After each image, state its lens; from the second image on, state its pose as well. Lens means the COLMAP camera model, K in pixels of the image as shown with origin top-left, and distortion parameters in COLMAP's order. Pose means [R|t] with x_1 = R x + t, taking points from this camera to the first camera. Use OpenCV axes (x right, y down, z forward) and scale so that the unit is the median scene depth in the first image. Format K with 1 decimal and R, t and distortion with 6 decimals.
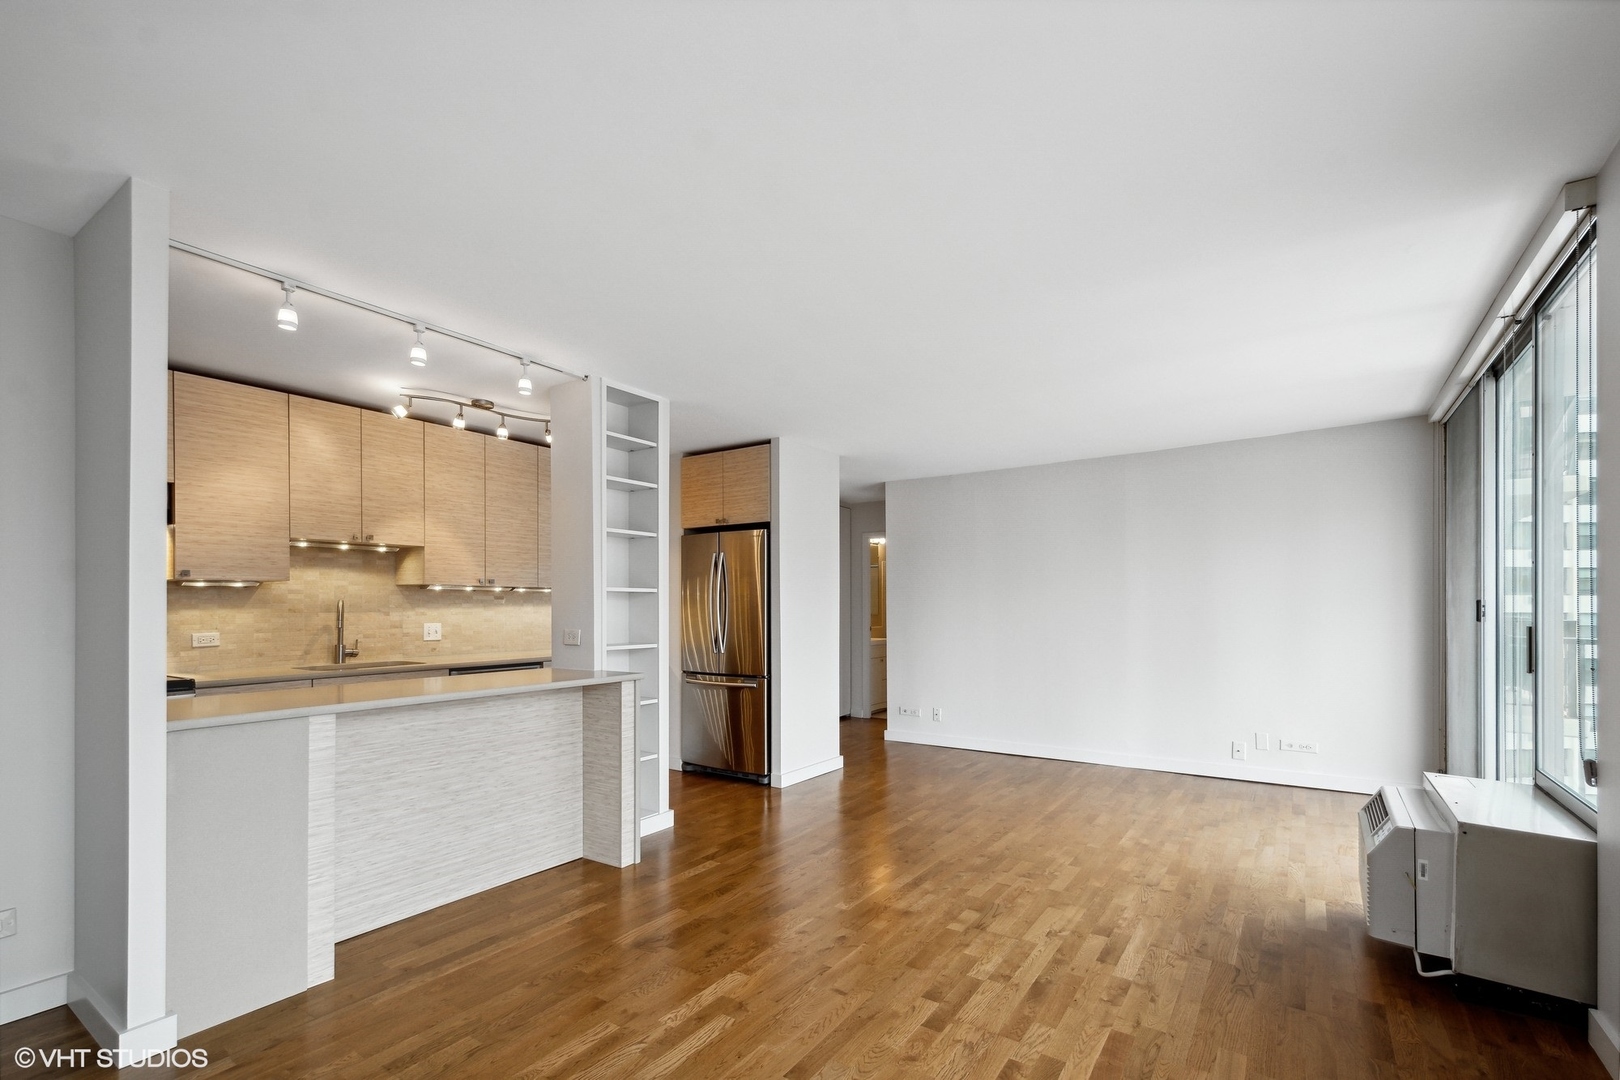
lens RADIAL K [[684.0, 0, 811.8], [0, 684.0, 608.5], [0, 0, 1]] dist [-0.000788, -0.000369]
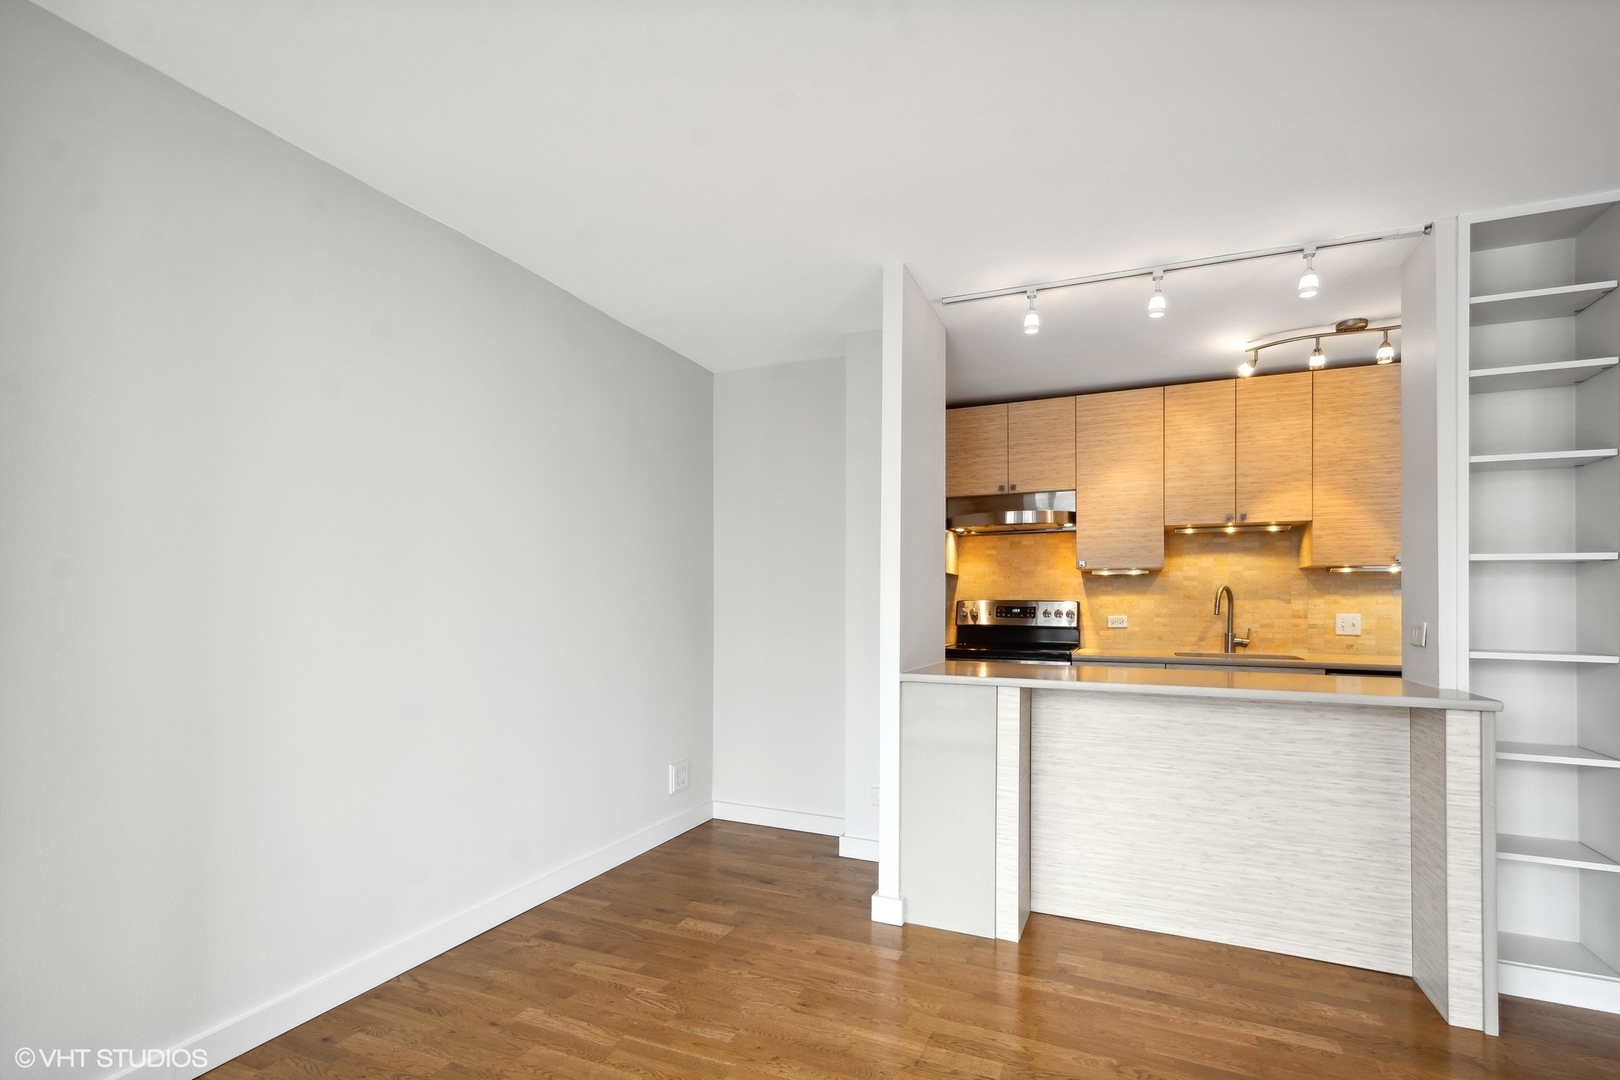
lens RADIAL K [[711.5, 0, 843.2], [0, 711.5, 595.4], [0, 0, 1]] dist [0.009888, -0.001035]
pose [[0.230110, -0.003395, -0.973159, 0.168810], [-0.009155, 0.999942, -0.005653, 0.012389], [0.973122, 0.010210, 0.230065, 0.274285]]
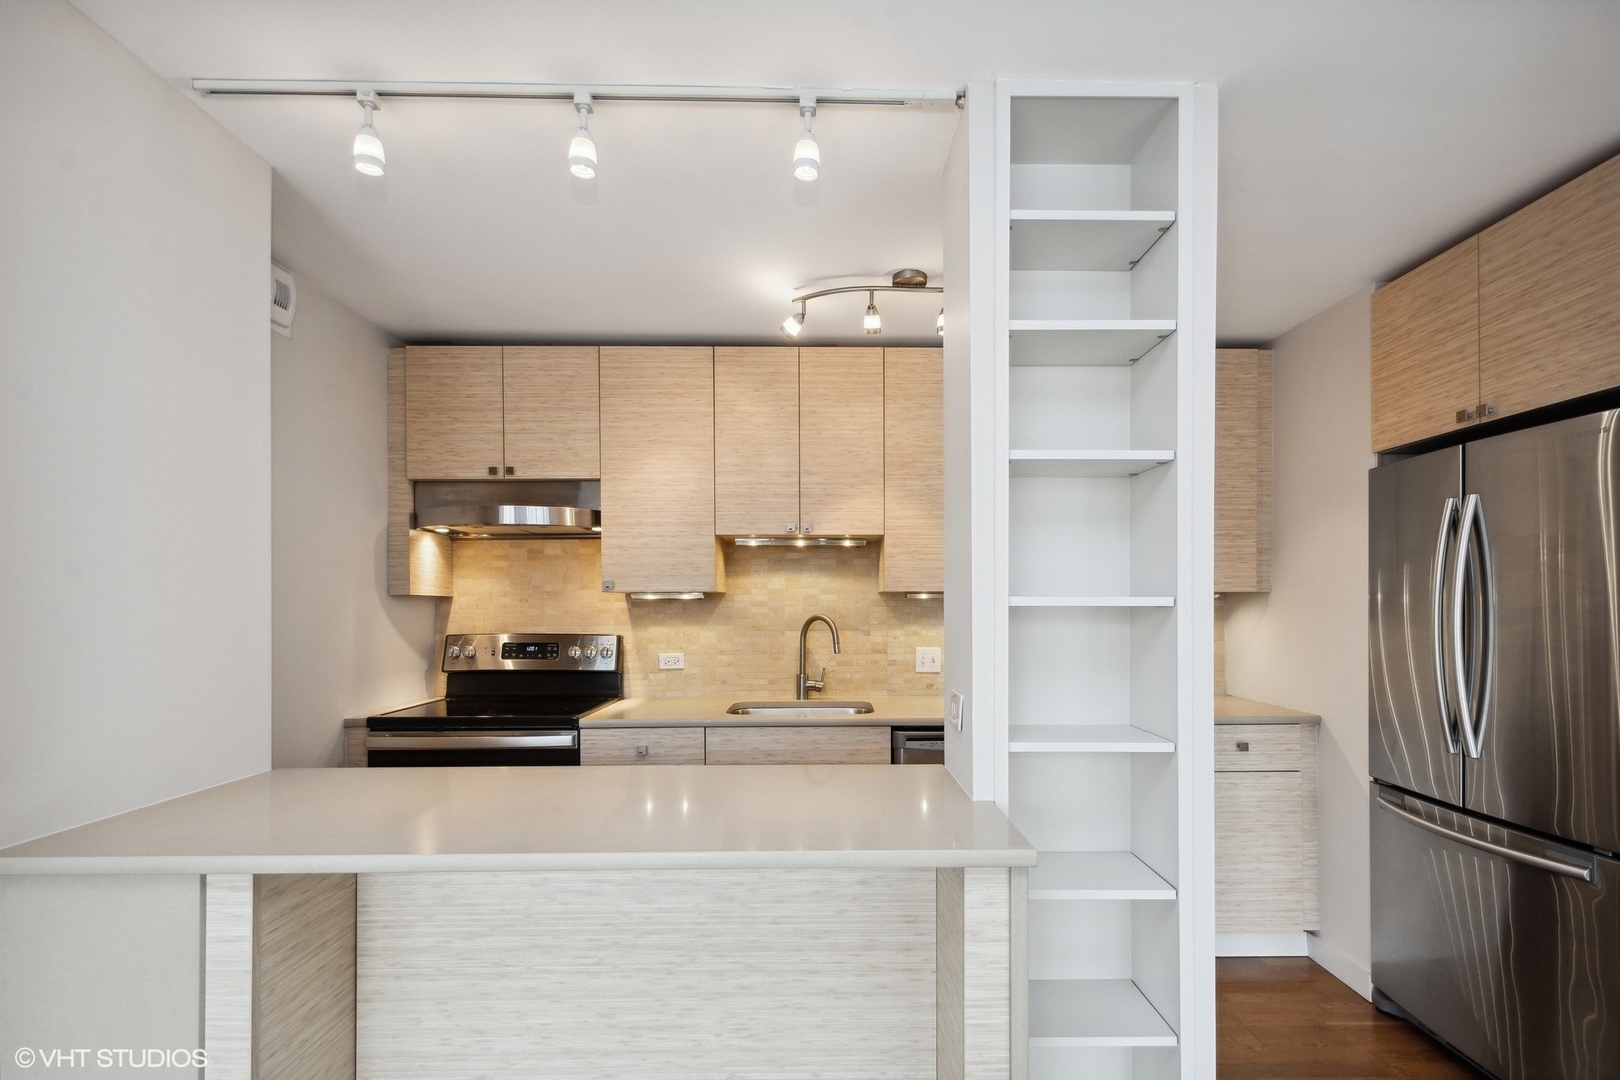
lens RADIAL K [[777.4, 0, 815.5], [0, 777.4, 607.1], [0, 0, 1]] dist [0.014775, -0.000325]
pose [[0.597099, 0.002373, -0.802164, 0.000941], [-0.004547, 0.999990, -0.000427, -0.022311], [0.802154, 0.003903, 0.597104, 0.558041]]
